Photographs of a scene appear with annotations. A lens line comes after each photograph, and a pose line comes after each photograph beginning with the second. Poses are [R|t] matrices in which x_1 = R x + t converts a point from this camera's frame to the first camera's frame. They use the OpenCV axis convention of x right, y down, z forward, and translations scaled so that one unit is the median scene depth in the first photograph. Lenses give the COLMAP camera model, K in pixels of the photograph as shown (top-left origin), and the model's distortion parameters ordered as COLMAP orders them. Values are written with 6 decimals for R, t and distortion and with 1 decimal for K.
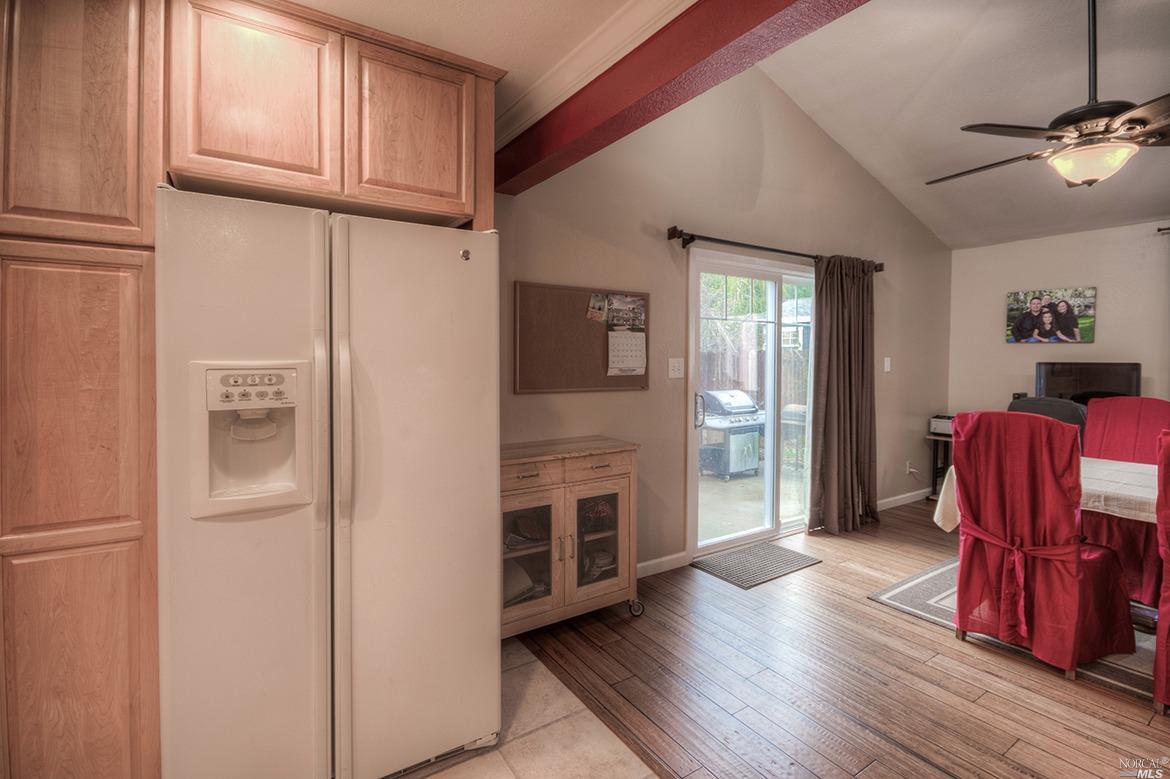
lens RADIAL K [[542.7, 0, 572.4], [0, 542.7, 367.5], [0, 0, 1]] dist [0.002212, -0.005866]
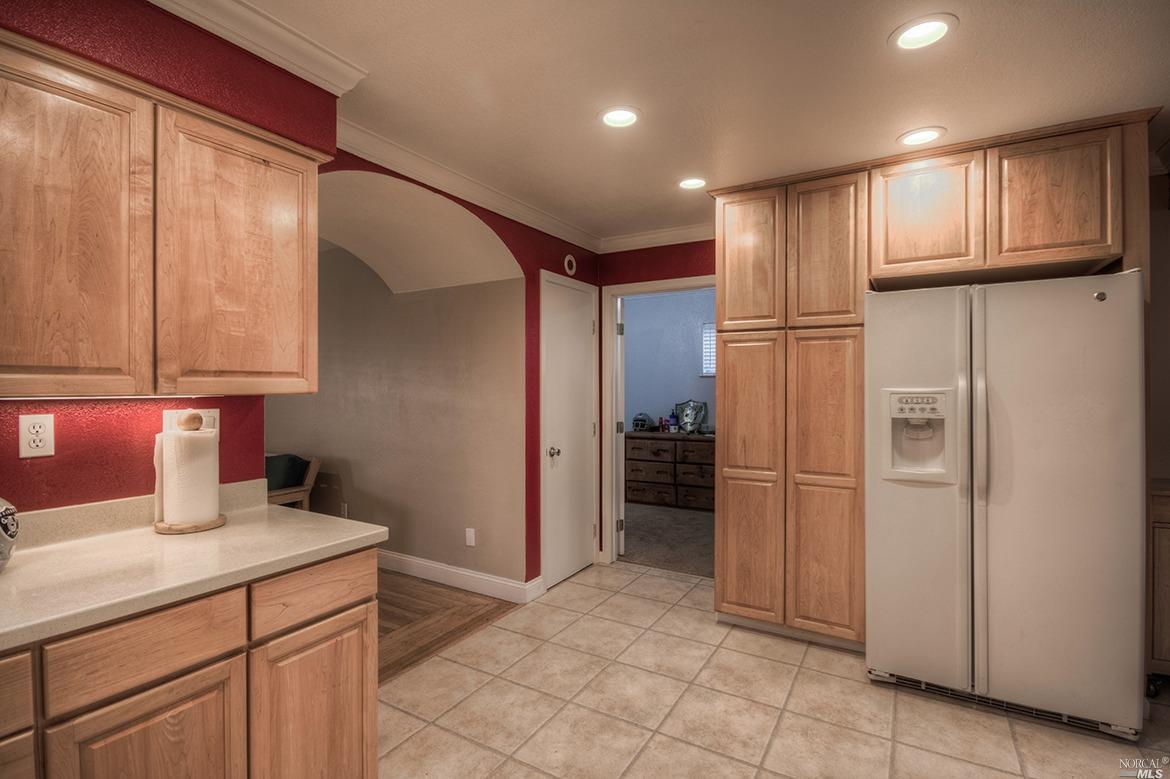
lens RADIAL K [[542.7, 0, 603.4], [0, 542.7, 385.2], [0, 0, 1]] dist [0.002212, -0.005866]
pose [[0.465646, -0.006441, -0.884947, 0.327396], [-0.009021, 0.999887, -0.012024, 0.004465], [0.884925, 0.013583, 0.465536, -0.467798]]
